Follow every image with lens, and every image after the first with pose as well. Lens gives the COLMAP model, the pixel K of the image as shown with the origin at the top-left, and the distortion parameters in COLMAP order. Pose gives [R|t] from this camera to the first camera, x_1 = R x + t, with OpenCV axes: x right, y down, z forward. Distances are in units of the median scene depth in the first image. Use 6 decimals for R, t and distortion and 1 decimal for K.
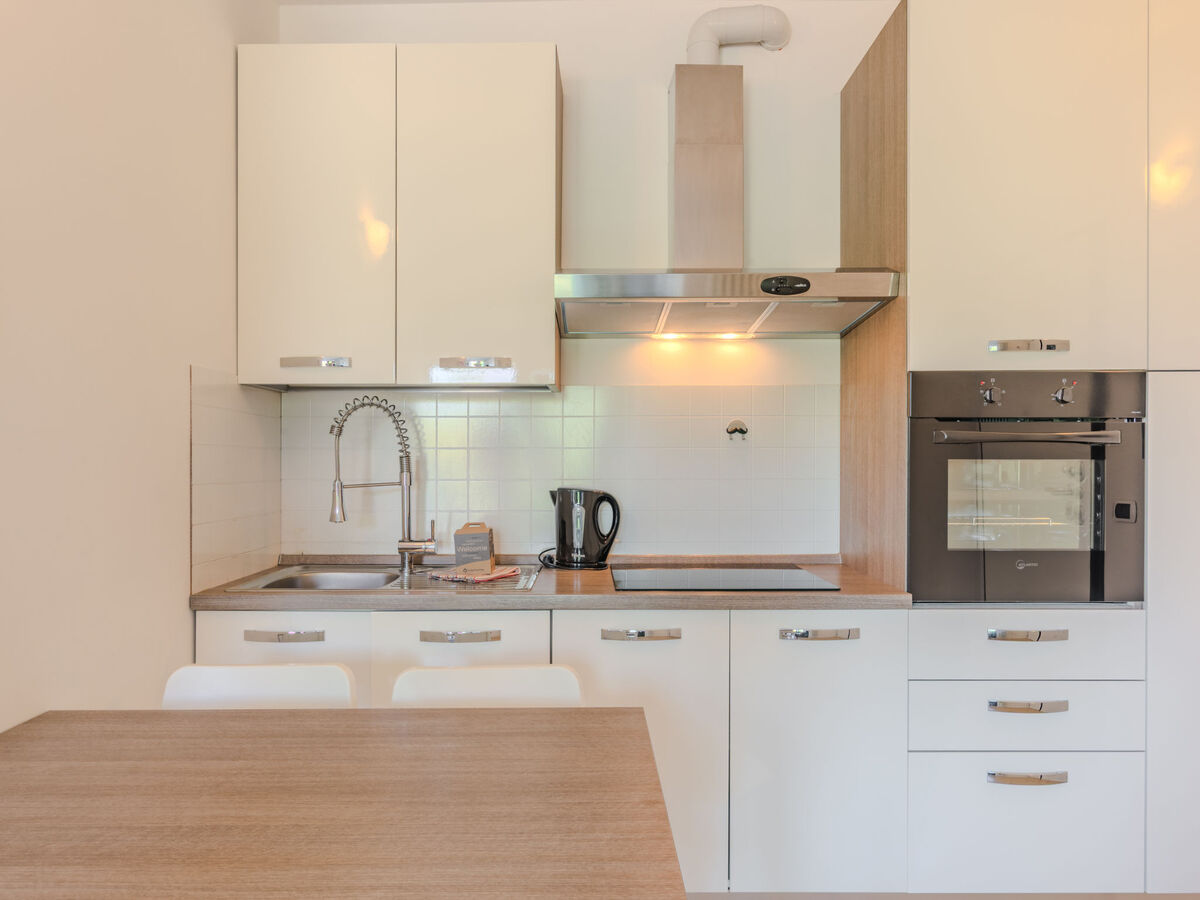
lens RADIAL K [[821.4, 0, 599.4], [0, 821.4, 465.5], [0, 0, 1]] dist [-0.001219, 0.000739]
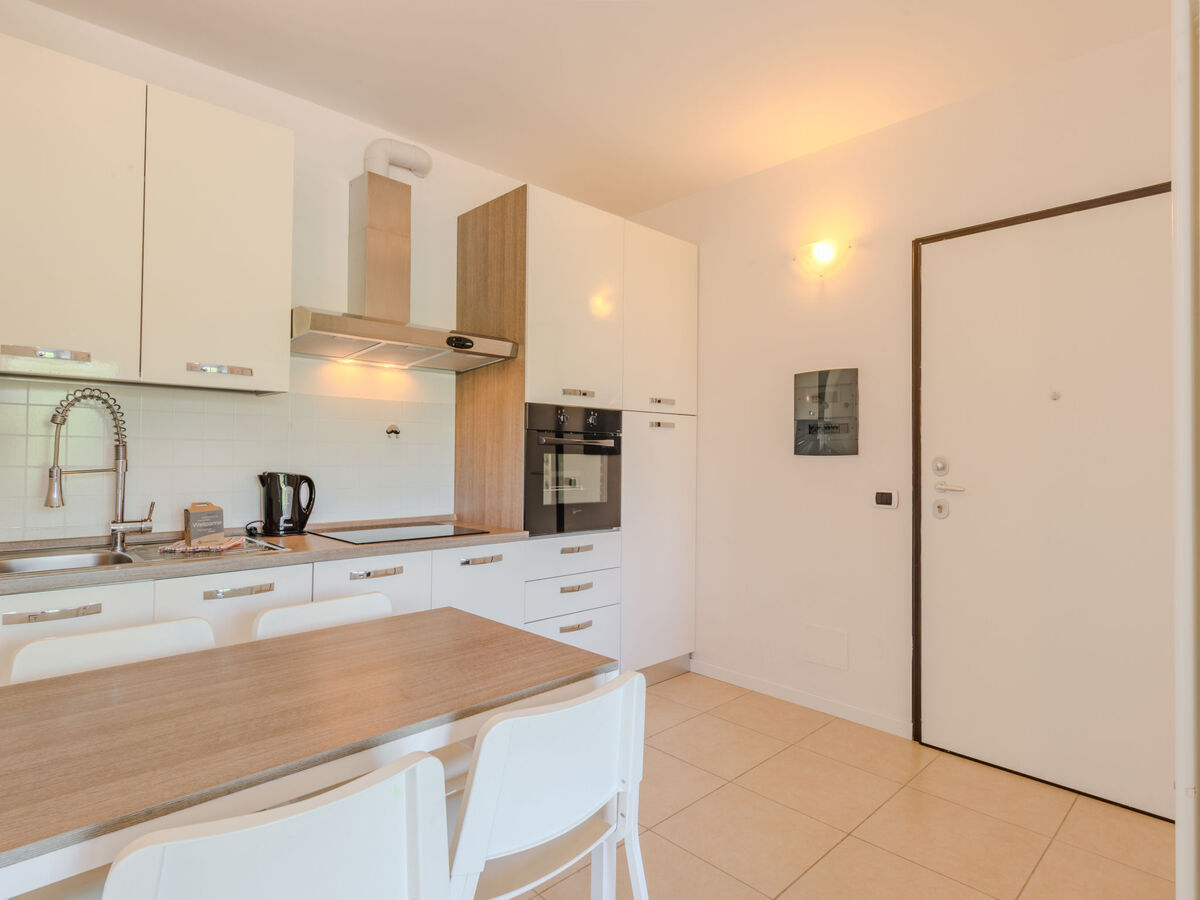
lens RADIAL K [[648.4, 0, 593.4], [0, 648.4, 446.2], [0, 0, 1]] dist [0.003311, -0.000262]
pose [[0.723386, 0.018940, 0.690184, -0.396943], [-0.006870, 0.999772, -0.020236, 0.003634], [-0.690410, 0.009897, 0.723351, -0.072082]]
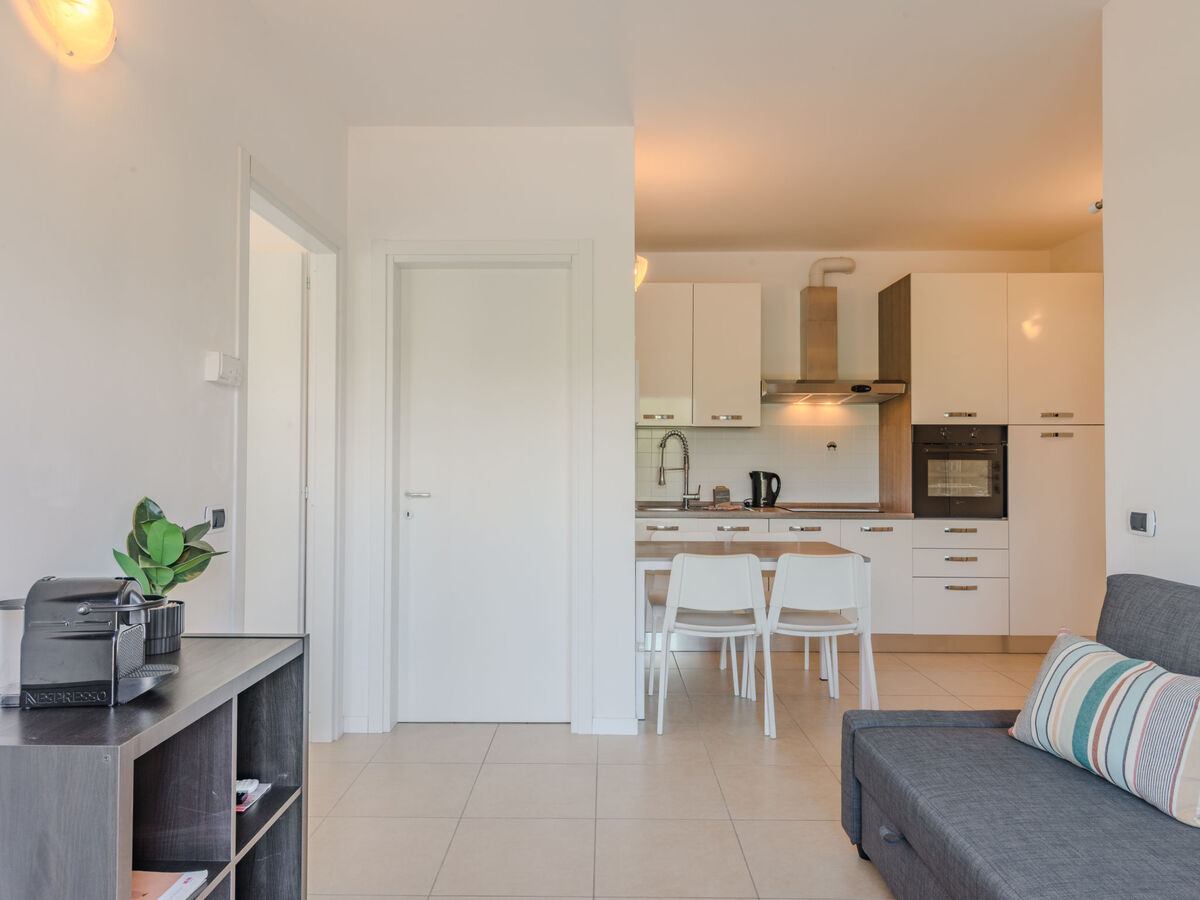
lens RADIAL K [[753.2, 0, 593.3], [0, 753.2, 446.6], [0, 0, 1]] dist [0.001580, 0.000818]
pose [[0.999768, 0.005819, -0.020751, -0.471496], [-0.006269, 0.999745, -0.021712, 0.007325], [0.020620, 0.021837, 0.999549, -1.133027]]
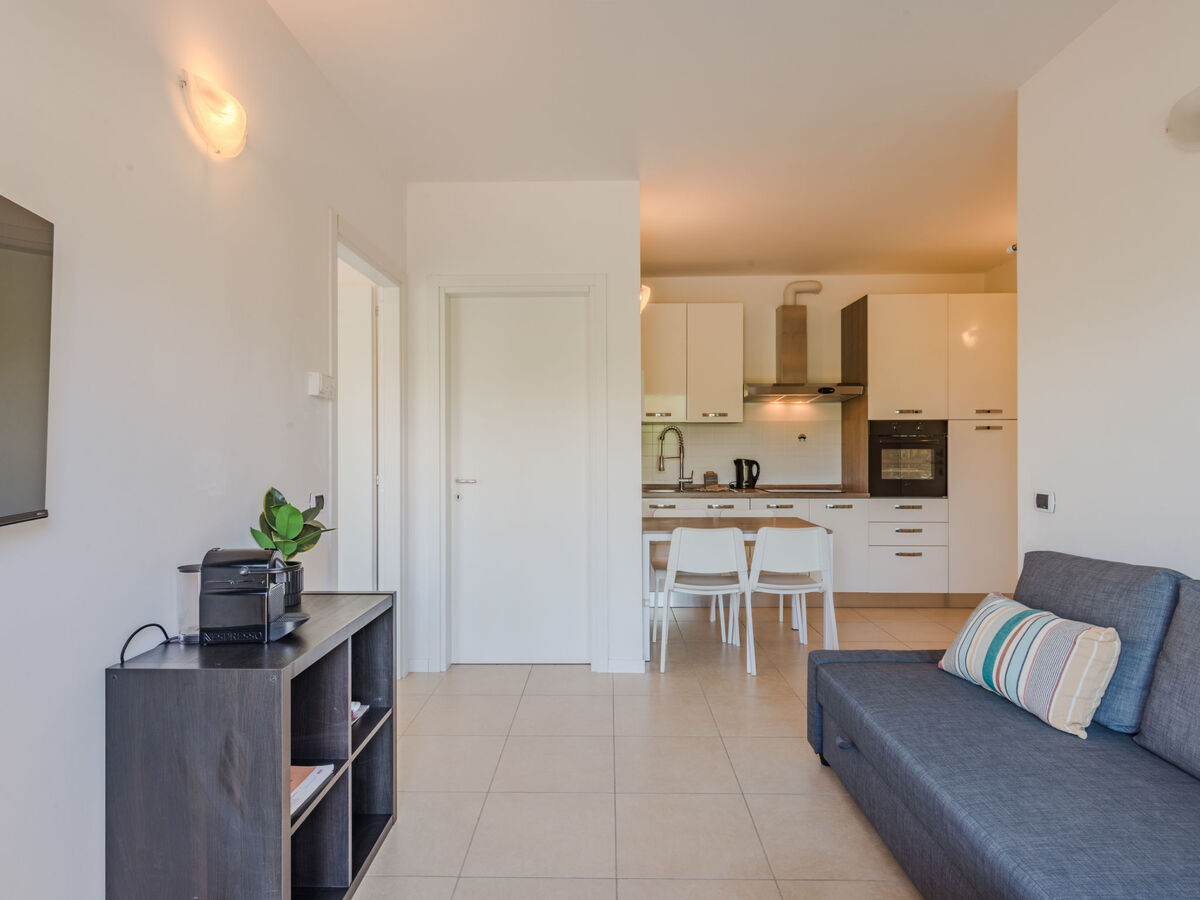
lens RADIAL K [[648.4, 0, 593.4], [0, 648.4, 446.2], [0, 0, 1]] dist [0.003311, -0.000262]
pose [[0.999593, 0.000463, -0.028541, -0.490763], [-0.000588, 0.999990, -0.004364, -0.006120], [0.028539, 0.004379, 0.999583, -1.224685]]
